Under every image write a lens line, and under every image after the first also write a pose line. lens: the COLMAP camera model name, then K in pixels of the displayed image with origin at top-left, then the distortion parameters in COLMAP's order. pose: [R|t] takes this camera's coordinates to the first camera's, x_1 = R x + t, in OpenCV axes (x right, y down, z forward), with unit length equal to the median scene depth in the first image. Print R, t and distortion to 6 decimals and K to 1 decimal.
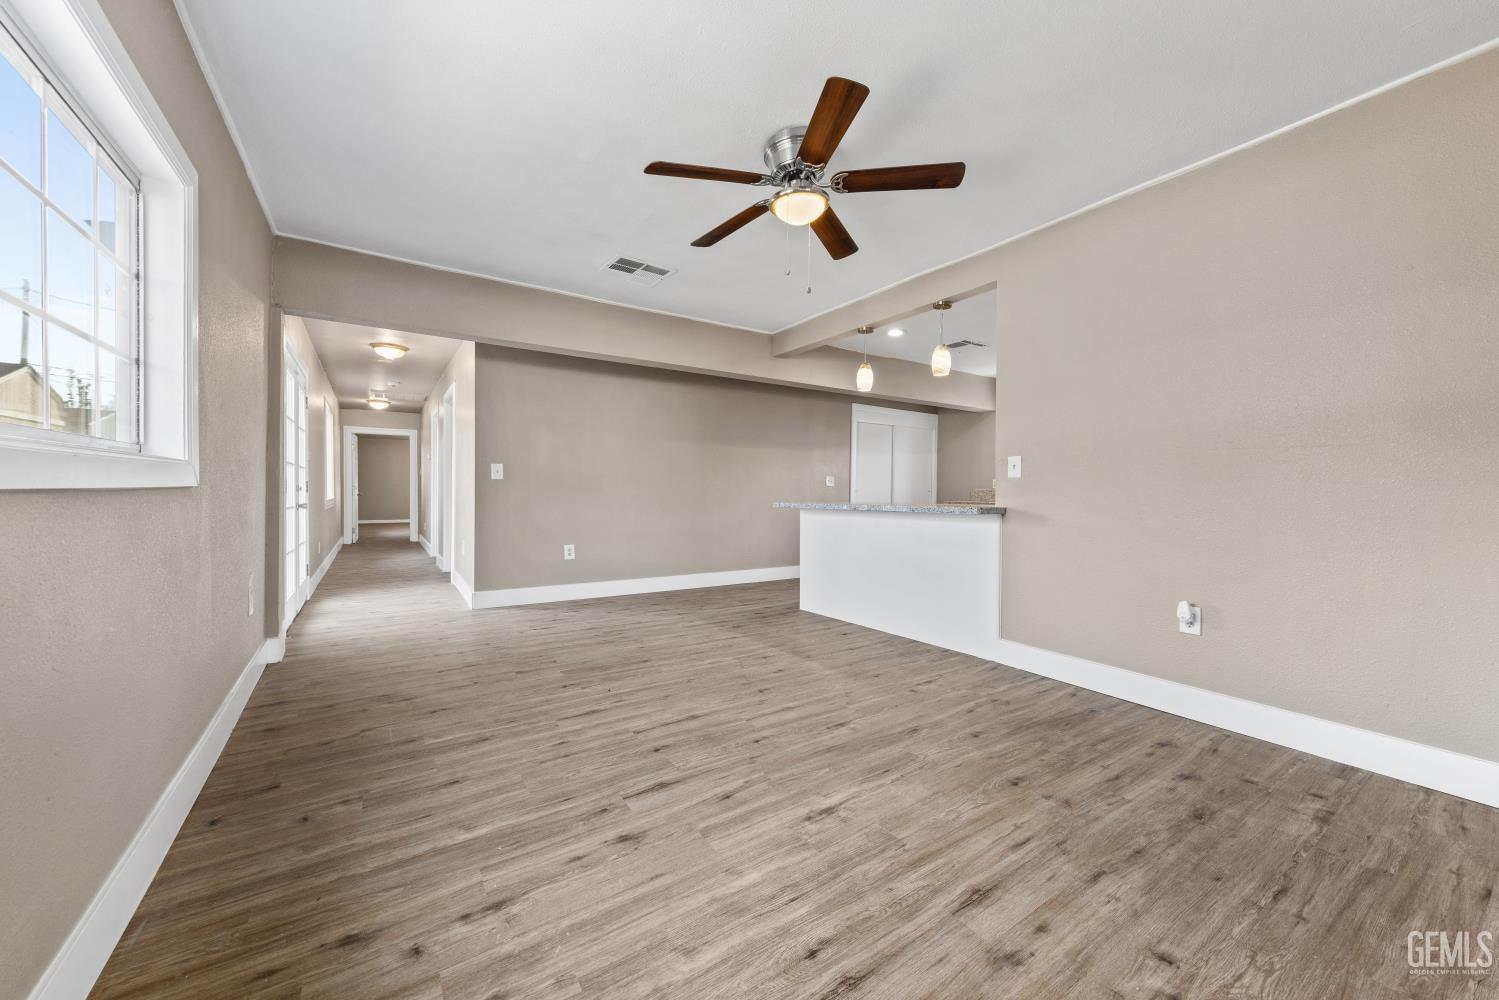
lens RADIAL K [[552.3, 0, 753.4], [0, 552.3, 503.4], [0, 0, 1]] dist [-0.002580, -0.000175]
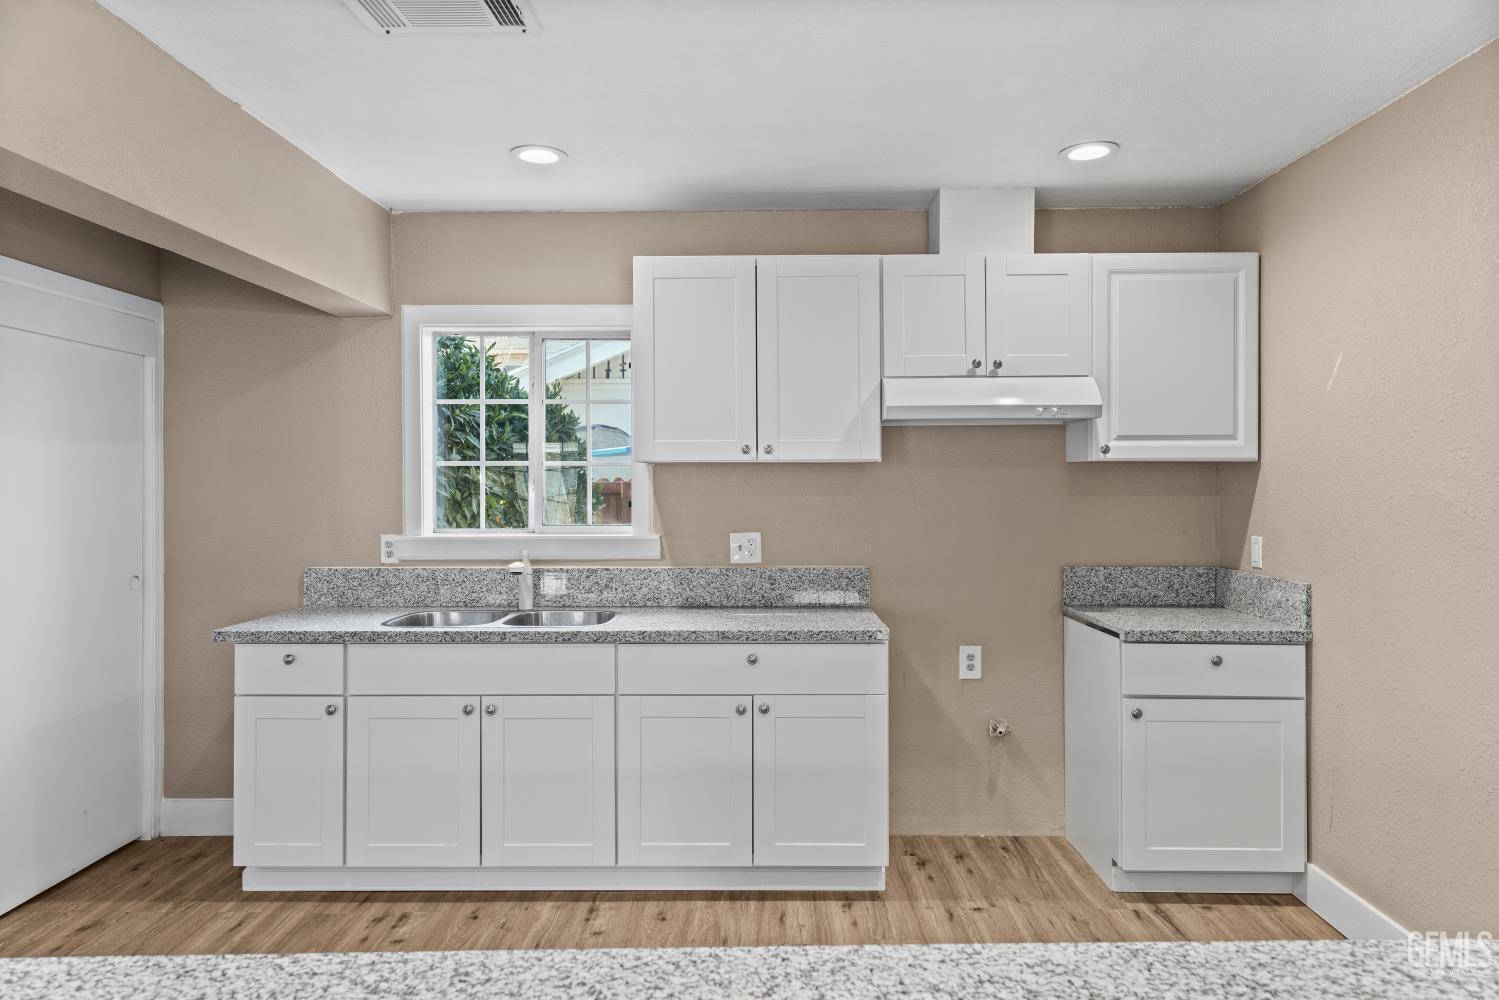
lens RADIAL K [[977.2, 0, 751.6], [0, 977.2, 484.2], [0, 0, 1]] dist [0.007184, -0.000251]
pose [[0.564031, -0.013024, 0.825651, 0.212704], [0.027229, 0.999625, -0.002832, -0.138106], [-0.825304, 0.024079, 0.564174, 1.105341]]
